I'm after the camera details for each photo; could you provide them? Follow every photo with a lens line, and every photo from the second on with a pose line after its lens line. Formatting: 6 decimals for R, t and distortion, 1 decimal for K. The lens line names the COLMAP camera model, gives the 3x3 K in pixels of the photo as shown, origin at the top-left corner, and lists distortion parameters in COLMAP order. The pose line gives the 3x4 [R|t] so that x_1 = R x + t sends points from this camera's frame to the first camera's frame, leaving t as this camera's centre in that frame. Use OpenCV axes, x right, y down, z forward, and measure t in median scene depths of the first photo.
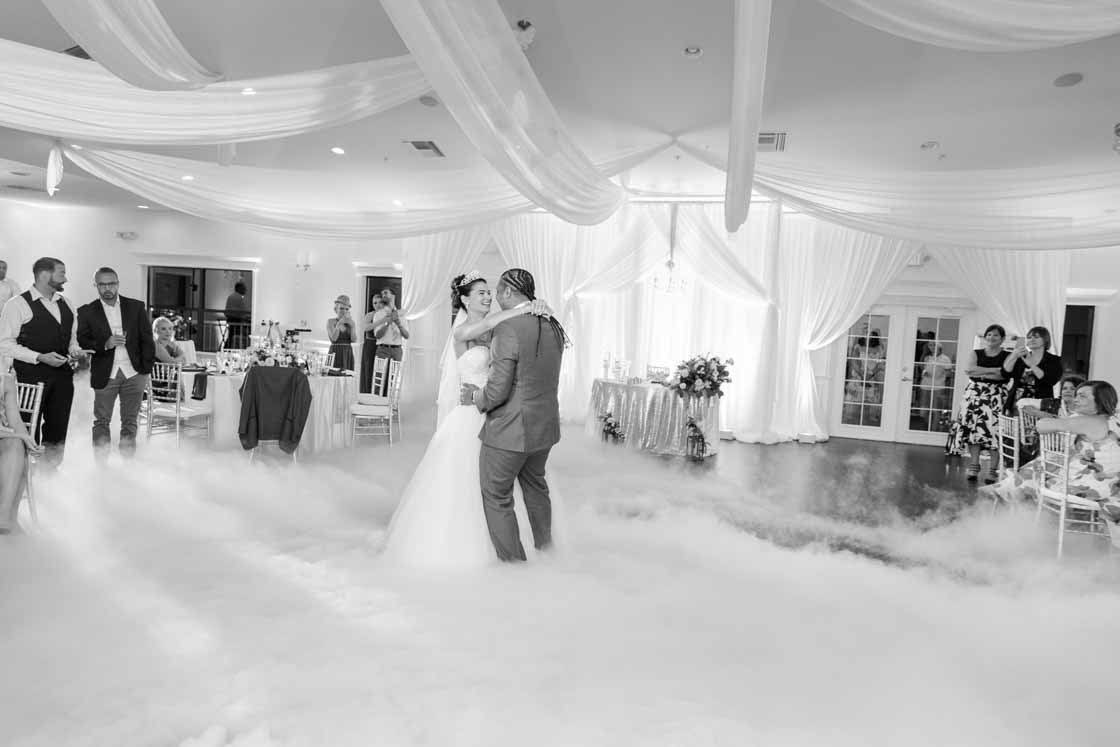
lens RADIAL K [[875.0, 0, 560.0], [0, 875.0, 373.5], [0, 0, 1]] dist [0.011644, 0.004484]
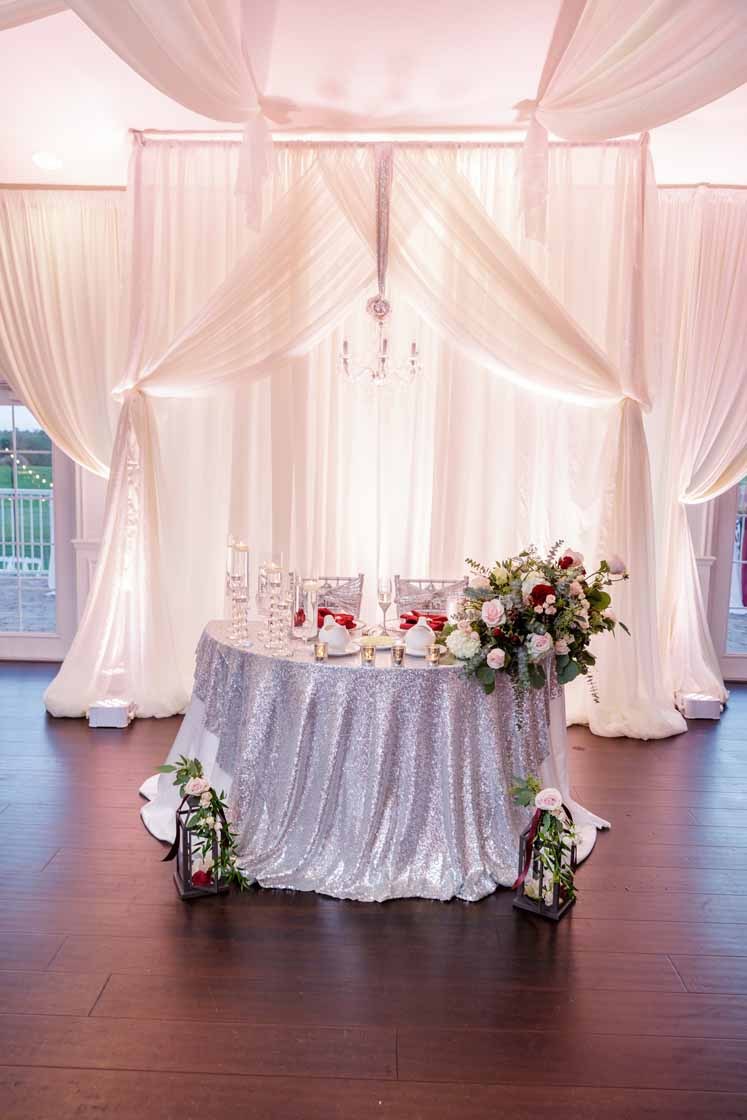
lens RADIAL K [[875.0, 0, 373.5], [0, 875.0, 560.0], [0, 0, 1]] dist [0.011644, 0.004484]
pose [[0.969910, -0.059039, 0.236199, 0.022416], [0.042002, 0.996183, 0.076523, -0.040431], [-0.239815, -0.064300, 0.968687, 0.613948]]
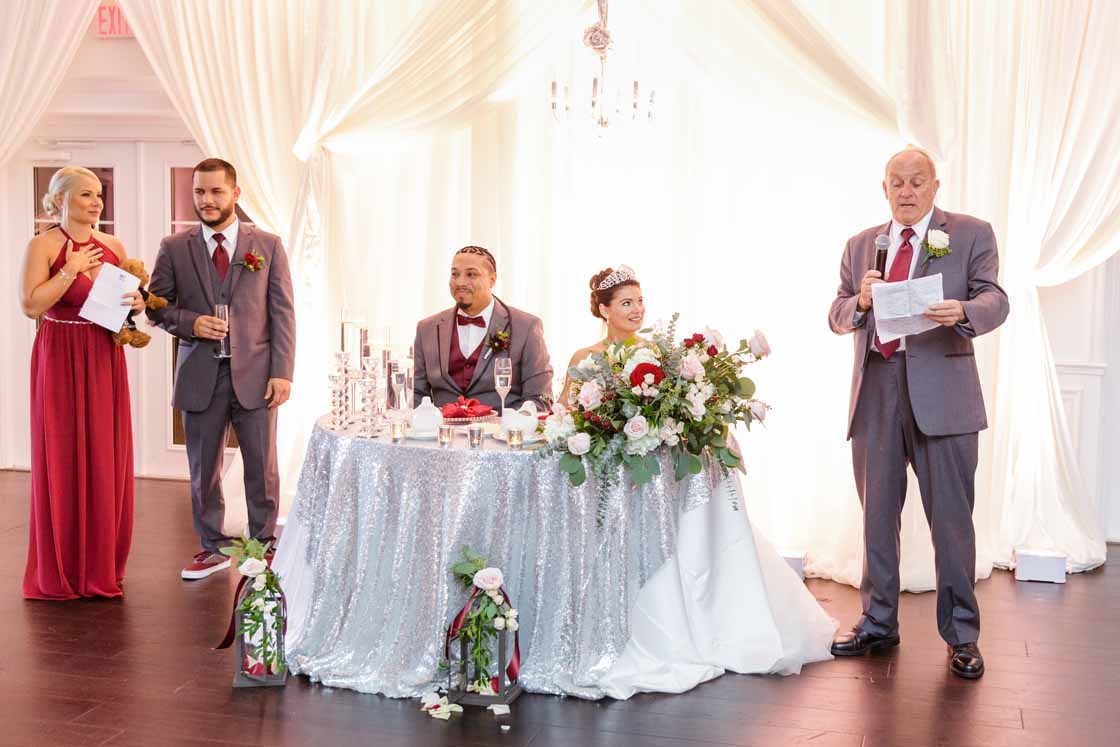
lens RADIAL K [[1486.6, 0, 670.8], [0, 1486.6, 352.3], [0, 0, 1]] dist [-0.005350, -0.036873]
pose [[0.999184, -0.036257, 0.017790, 0.140350], [0.035872, 0.999125, 0.021514, -0.020385], [-0.018555, -0.020859, 0.999610, 0.459924]]
